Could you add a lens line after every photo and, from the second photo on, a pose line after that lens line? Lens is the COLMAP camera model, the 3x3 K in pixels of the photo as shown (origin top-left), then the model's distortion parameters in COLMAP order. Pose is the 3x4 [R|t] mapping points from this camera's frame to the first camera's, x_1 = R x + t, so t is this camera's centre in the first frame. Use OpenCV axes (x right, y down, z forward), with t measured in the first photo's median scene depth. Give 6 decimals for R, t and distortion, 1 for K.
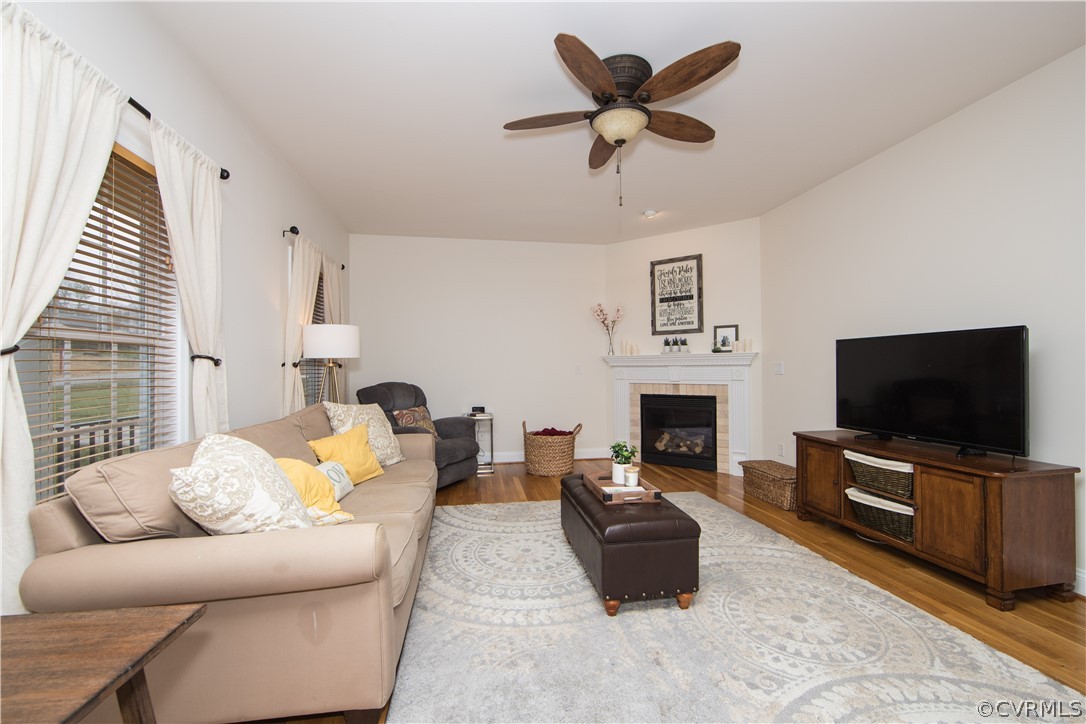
lens RADIAL K [[430.9, 0, 545.8], [0, 430.9, 362.6], [0, 0, 1]] dist [-0.011416, 0.001959]
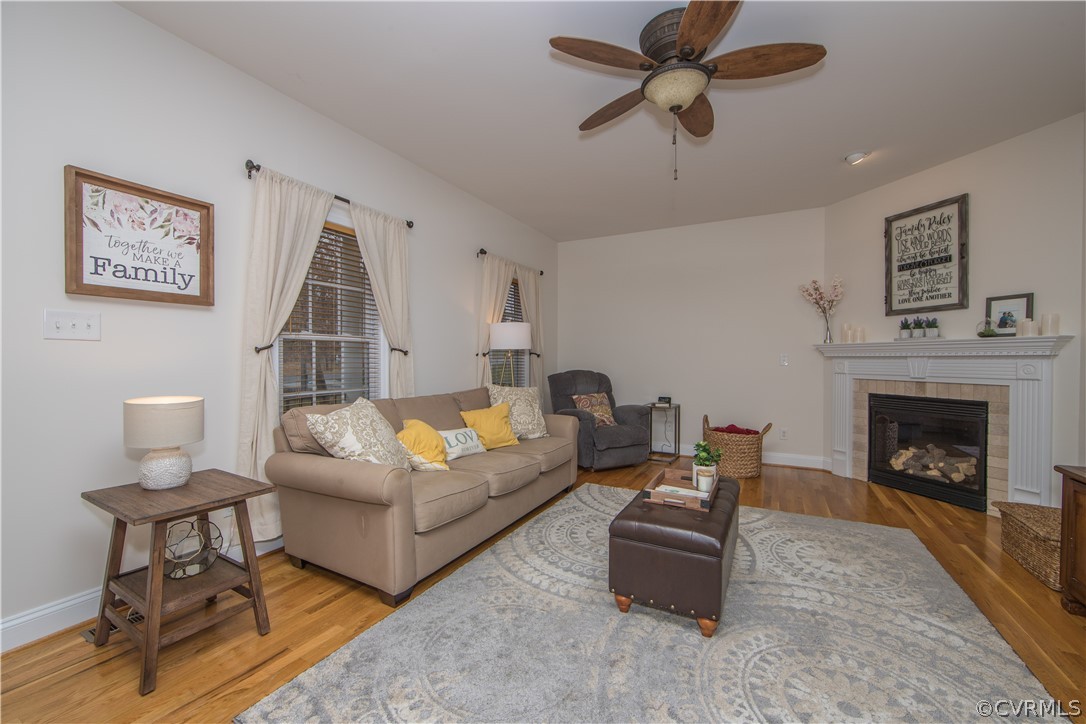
lens RADIAL K [[430.9, 0, 557.4], [0, 430.9, 361.5], [0, 0, 1]] dist [-0.011416, 0.001959]
pose [[0.796246, 0.011239, -0.604869, 0.329864], [0.001549, 0.999786, 0.020615, -0.000281], [0.604971, -0.017352, 0.796058, 0.075069]]
